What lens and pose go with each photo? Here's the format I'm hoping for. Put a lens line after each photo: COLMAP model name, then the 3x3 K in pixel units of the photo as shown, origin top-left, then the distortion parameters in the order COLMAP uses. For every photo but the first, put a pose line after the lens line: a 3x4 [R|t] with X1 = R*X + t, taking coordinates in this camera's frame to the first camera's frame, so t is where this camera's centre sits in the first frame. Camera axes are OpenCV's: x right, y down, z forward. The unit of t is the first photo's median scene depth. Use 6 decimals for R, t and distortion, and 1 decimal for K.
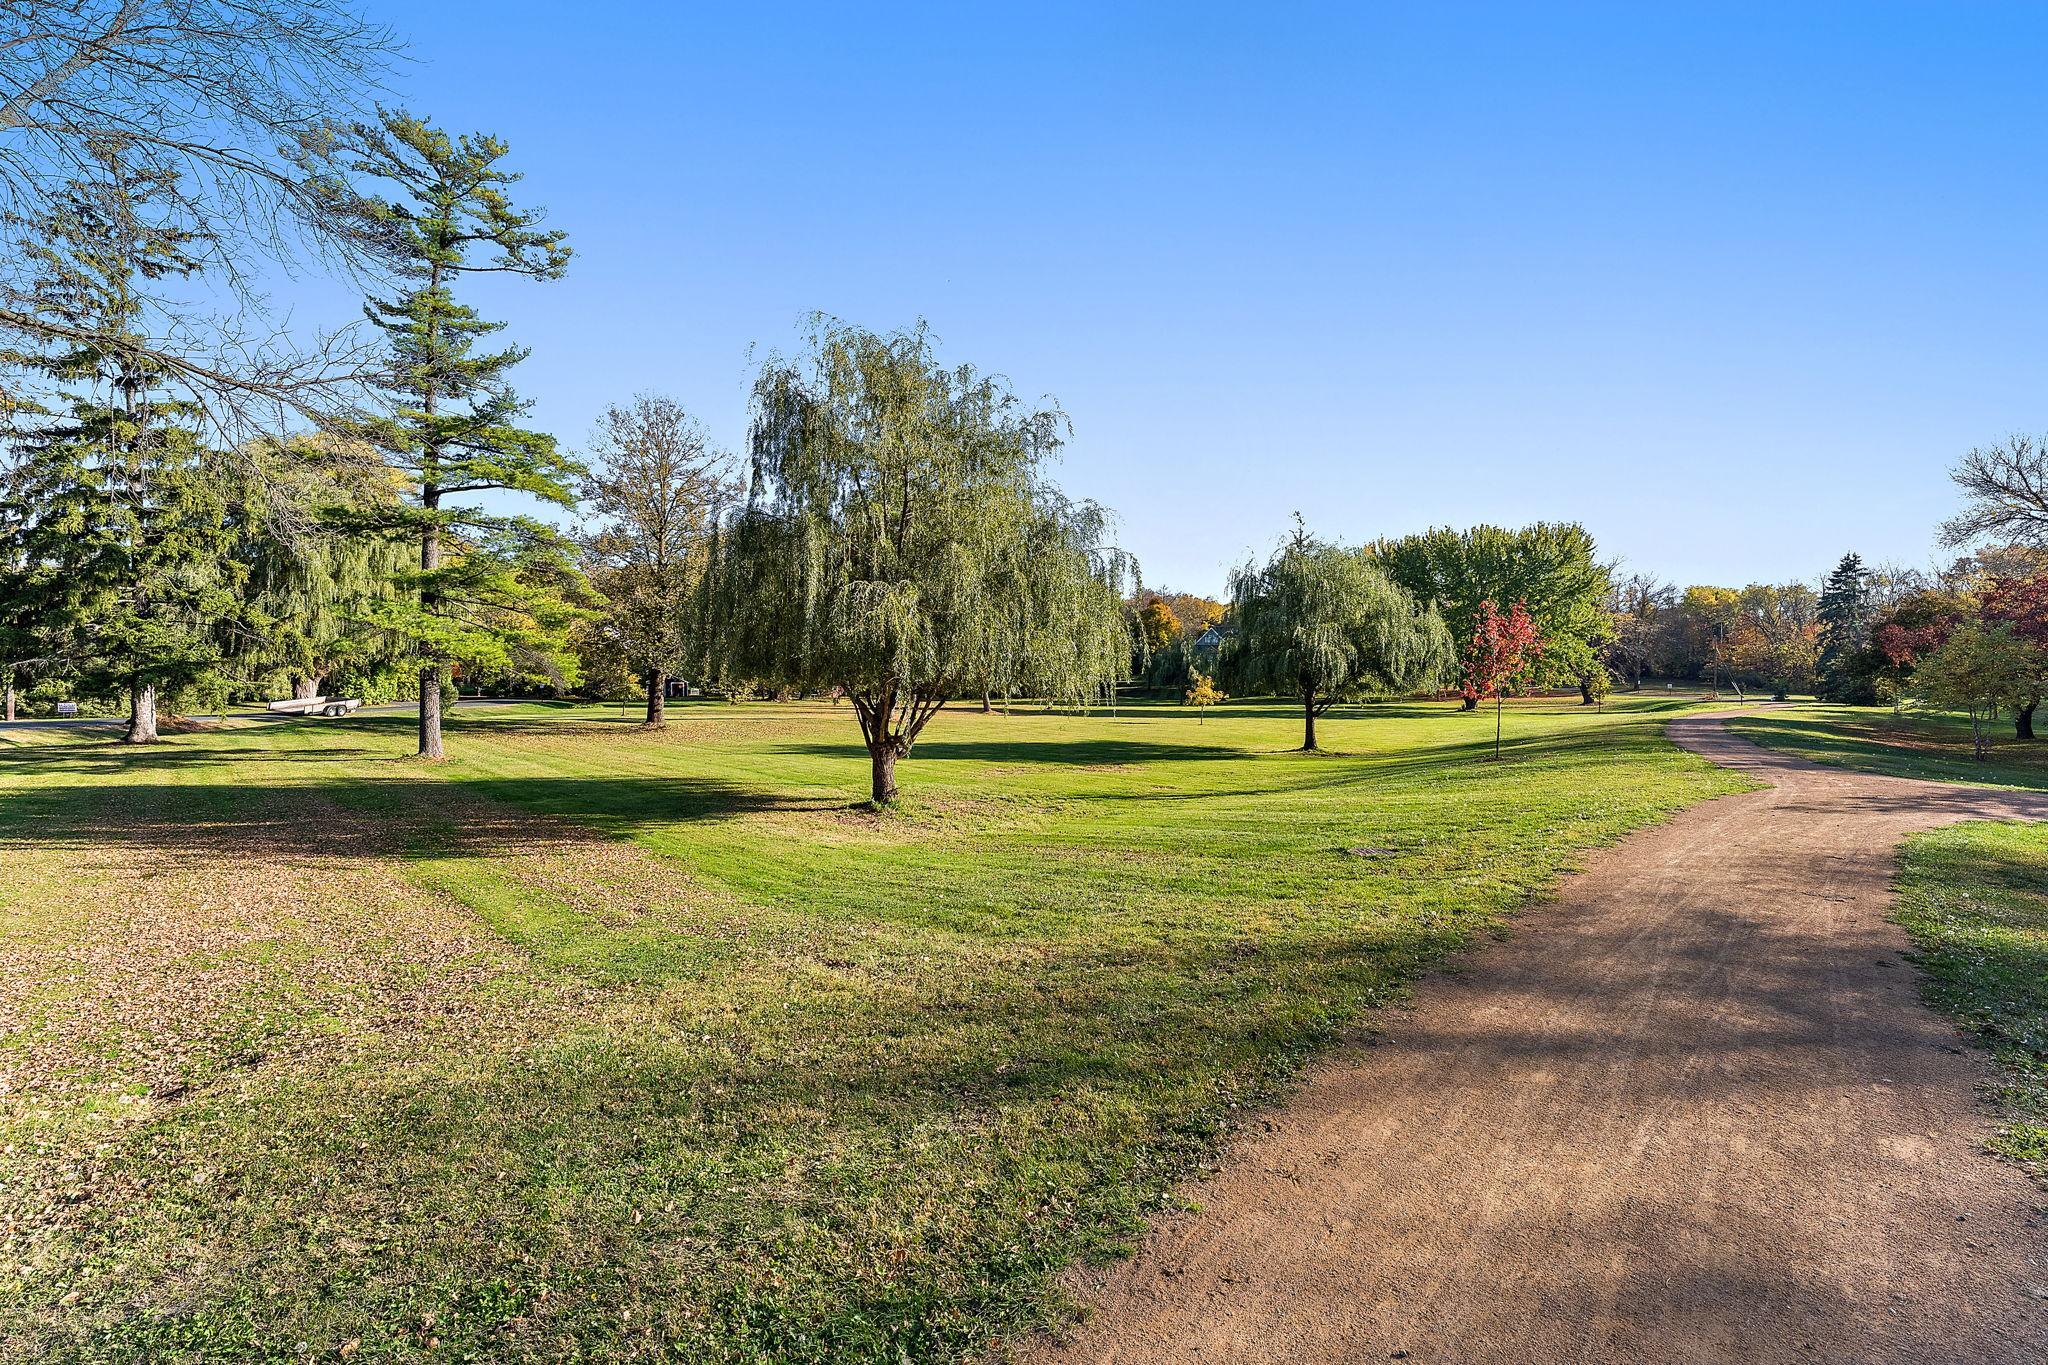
lens RADIAL K [[841.4, 0, 1024.0], [0, 841.4, 682.5], [0, 0, 1]] dist [0.000532, 0.000146]
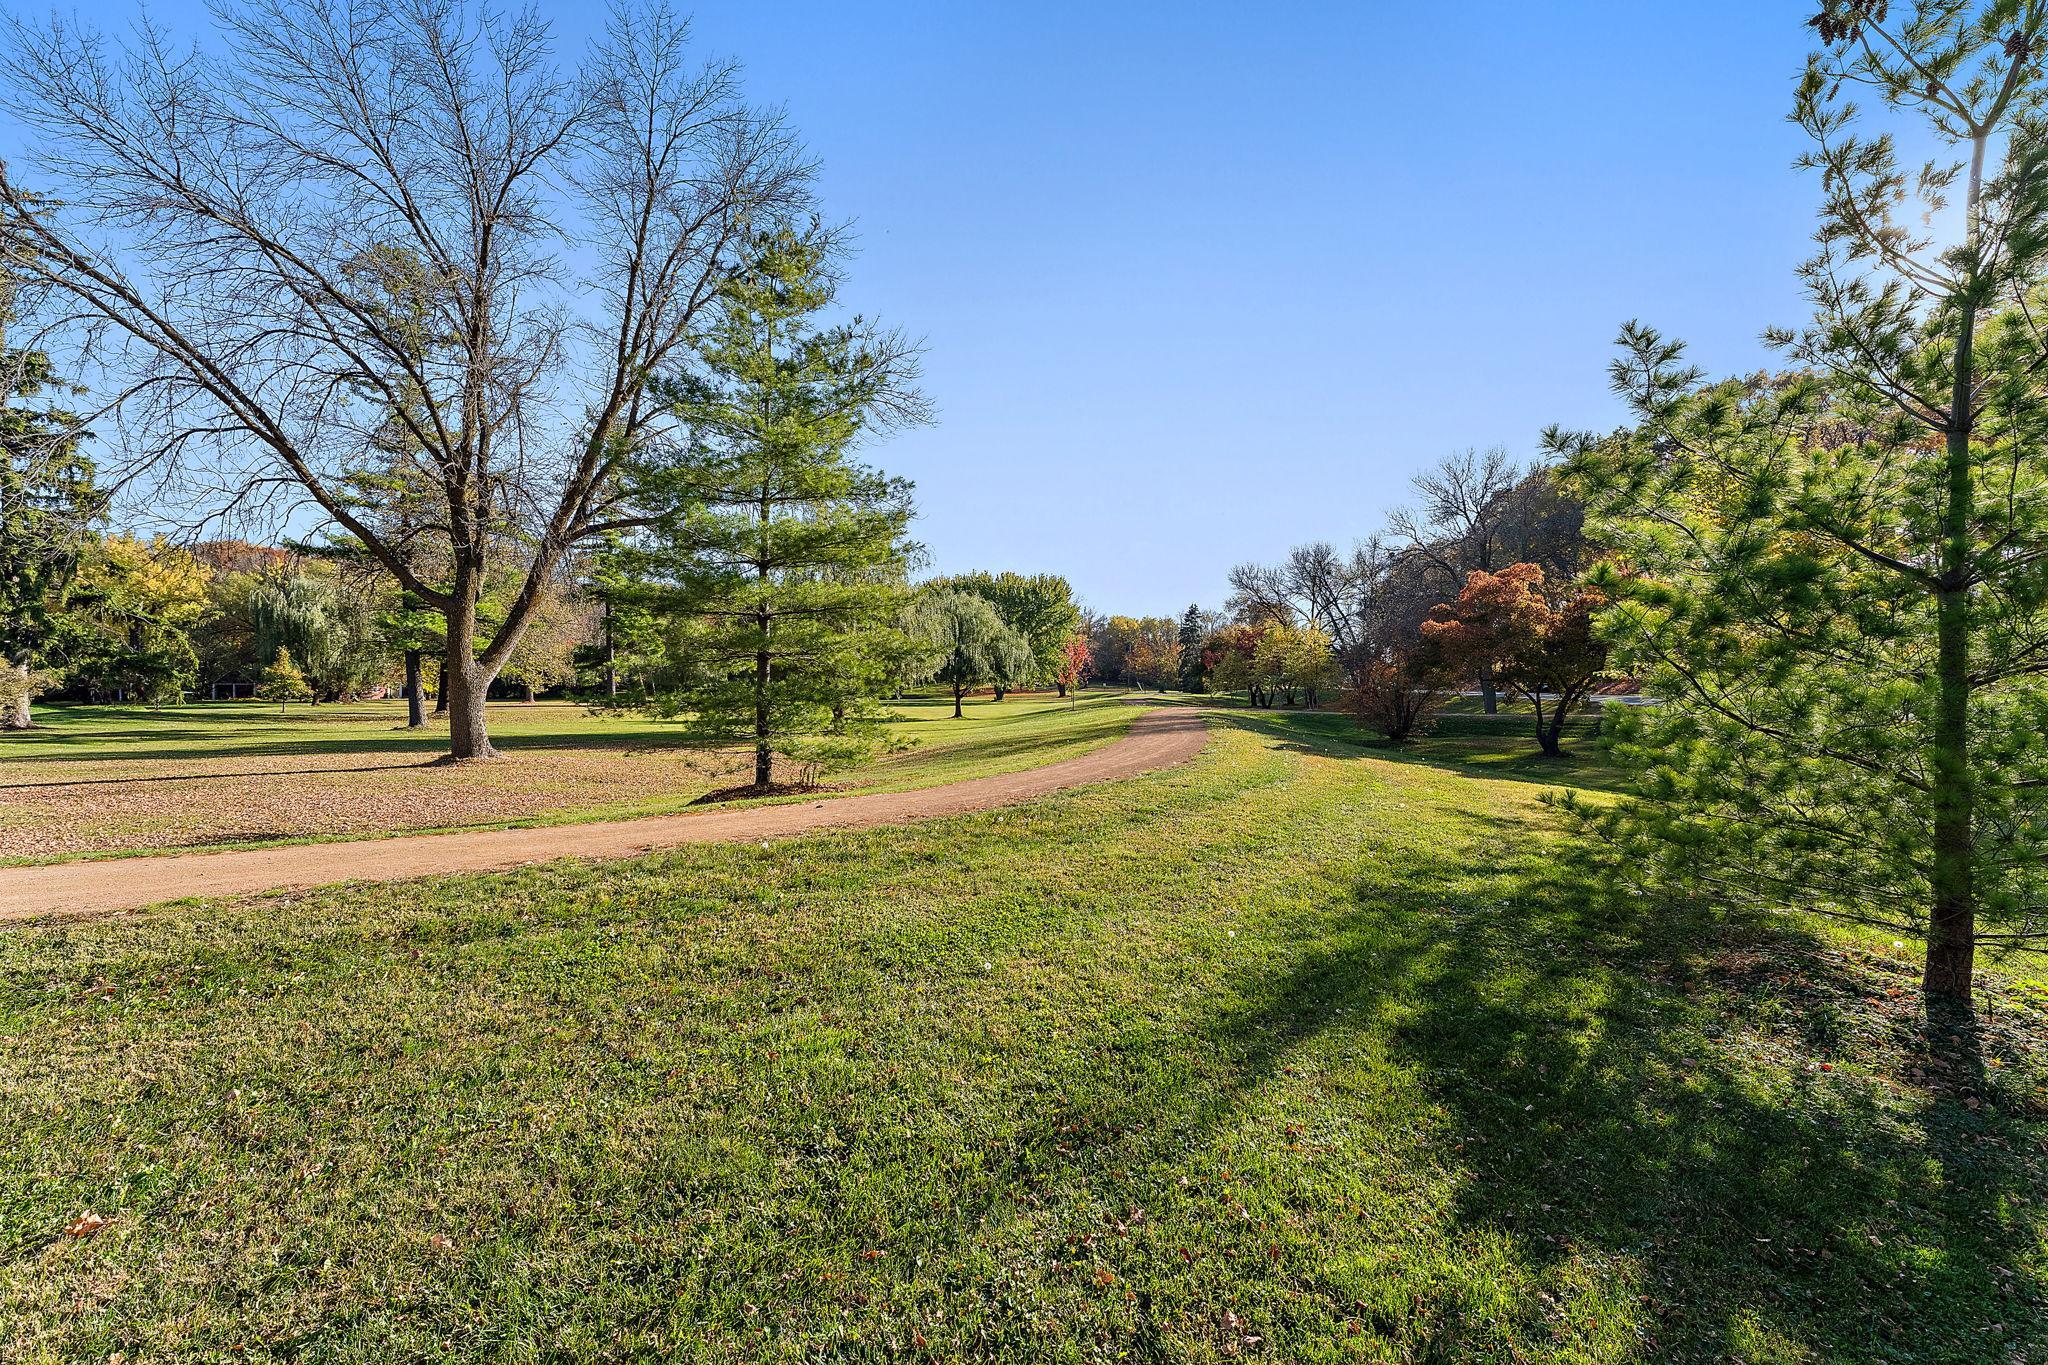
lens RADIAL K [[841.4, 0, 1024.0], [0, 841.4, 682.5], [0, 0, 1]] dist [0.000532, 0.000146]
pose [[0.838961, 0.001058, 0.544191, -0.213526], [0.000865, 0.999994, -0.003278, 0.006733], [-0.544191, 0.003221, 0.838955, -0.222202]]
